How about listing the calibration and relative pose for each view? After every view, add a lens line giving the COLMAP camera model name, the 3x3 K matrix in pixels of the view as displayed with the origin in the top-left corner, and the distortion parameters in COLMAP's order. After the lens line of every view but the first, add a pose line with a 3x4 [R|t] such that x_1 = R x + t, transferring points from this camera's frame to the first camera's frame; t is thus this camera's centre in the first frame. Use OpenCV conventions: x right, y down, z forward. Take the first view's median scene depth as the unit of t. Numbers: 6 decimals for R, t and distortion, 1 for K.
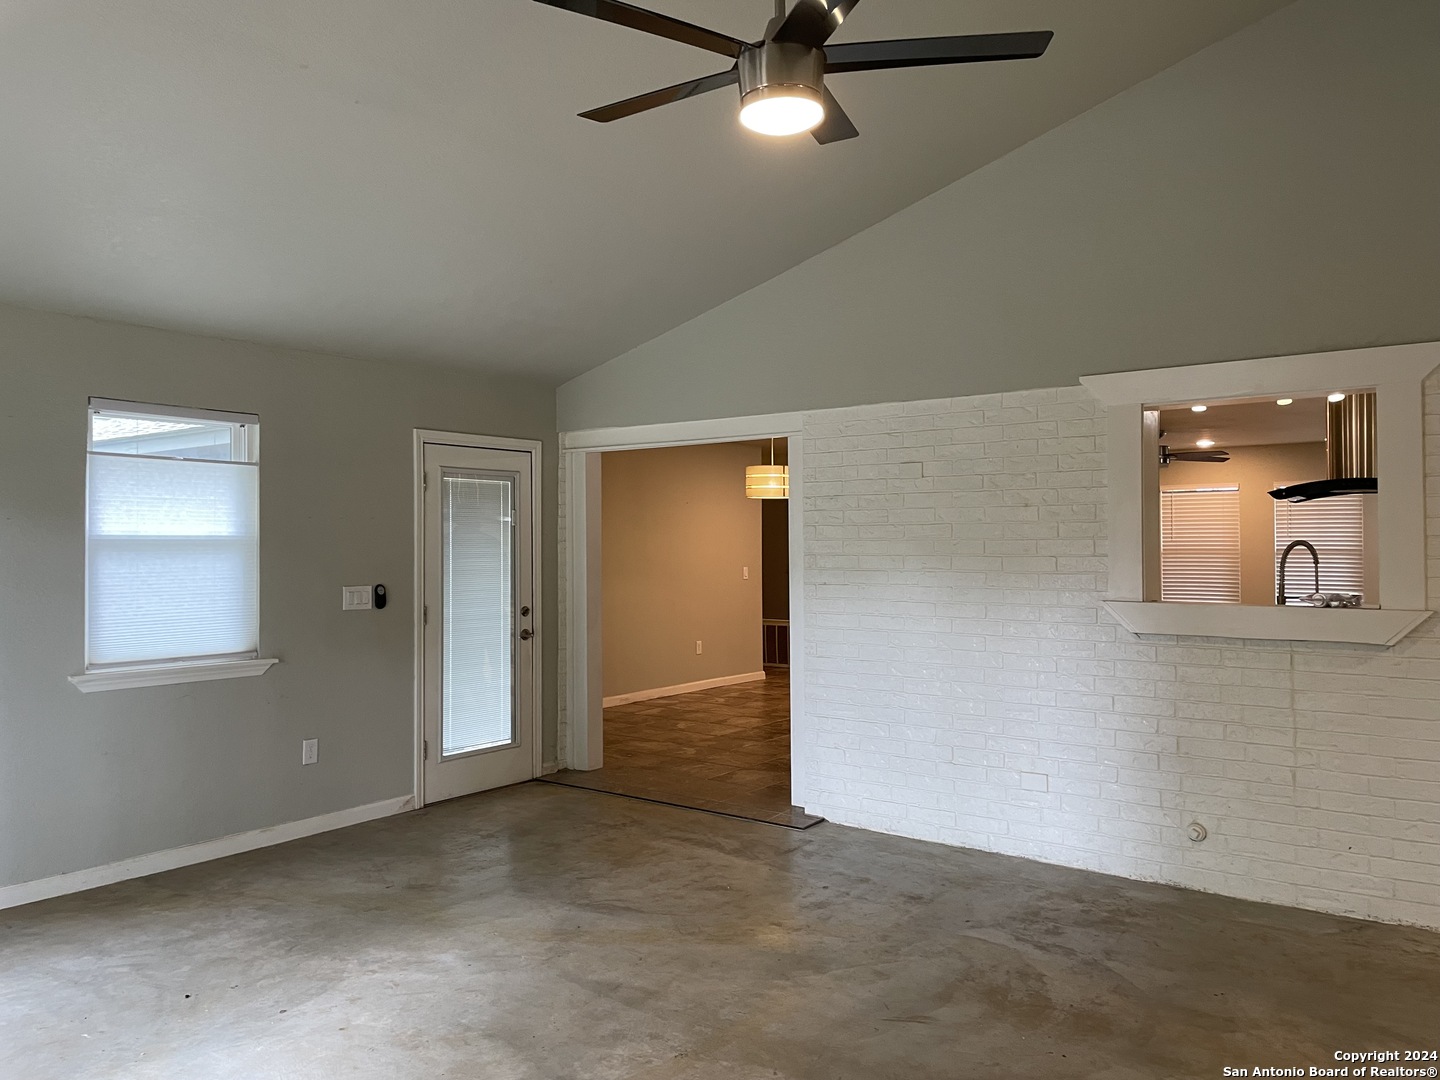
lens RADIAL K [[1101.1, 0, 721.7], [0, 1101.1, 539.7], [0, 0, 1]] dist [0.057140, -0.056050]
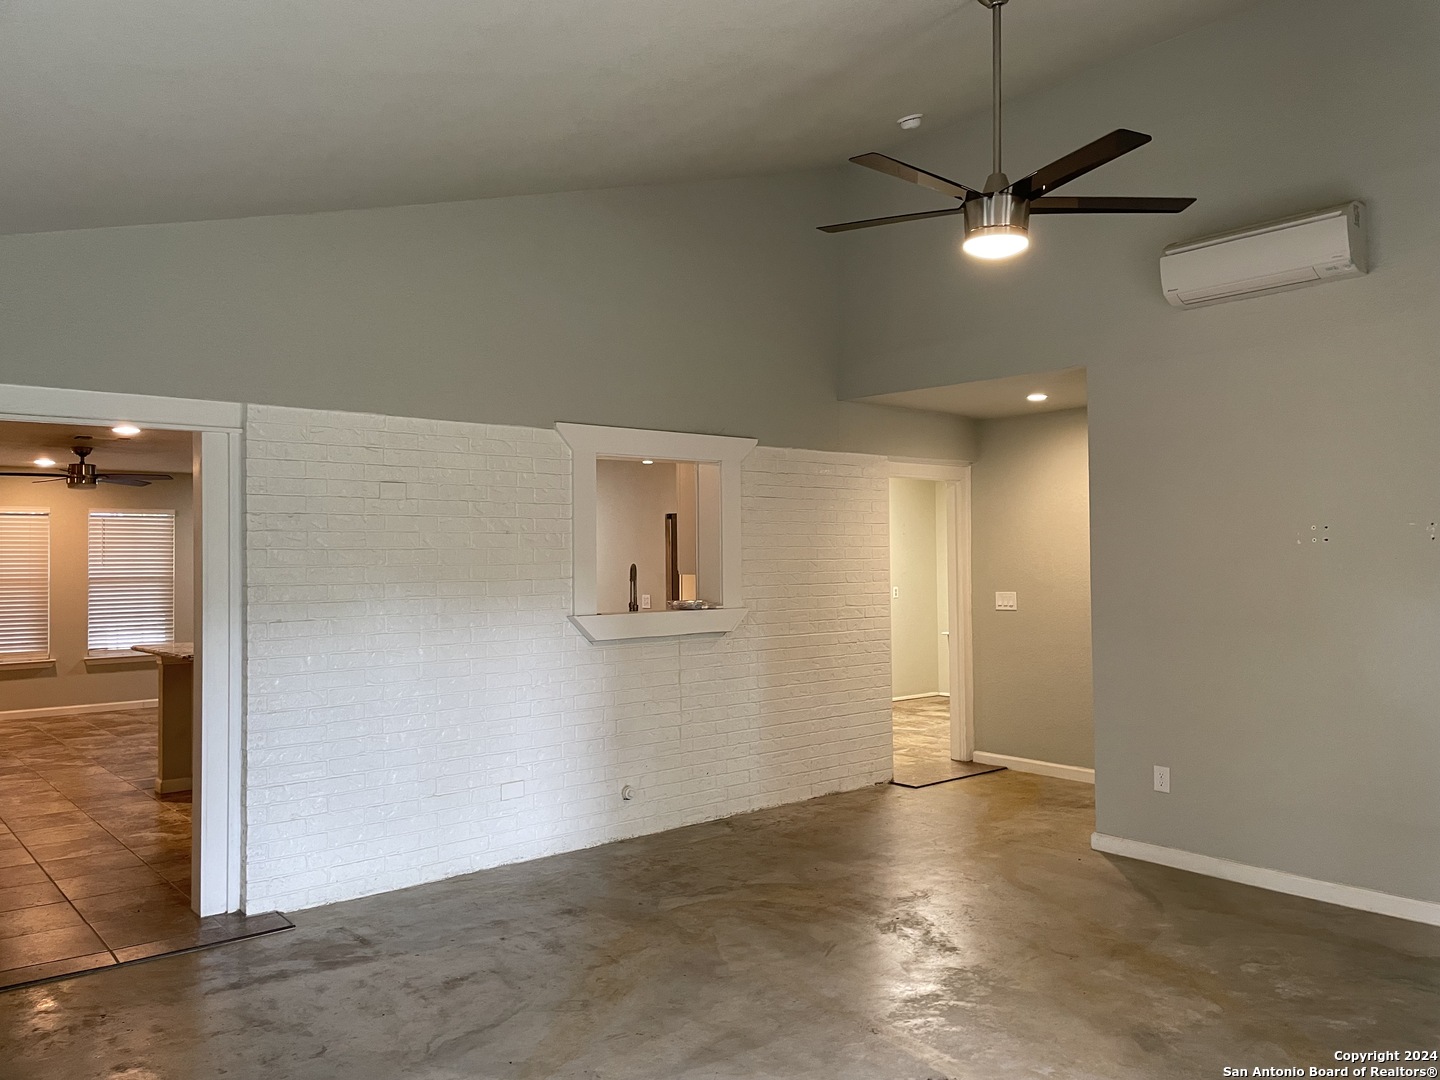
lens RADIAL K [[1101.1, 0, 721.9], [0, 1101.1, 535.3], [0, 0, 1]] dist [0.057140, -0.056050]
pose [[0.209361, 0.021521, 0.977601, -0.773023], [0.009082, 0.999672, -0.023952, -0.000568], [-0.977796, 0.013893, 0.209097, 0.610330]]
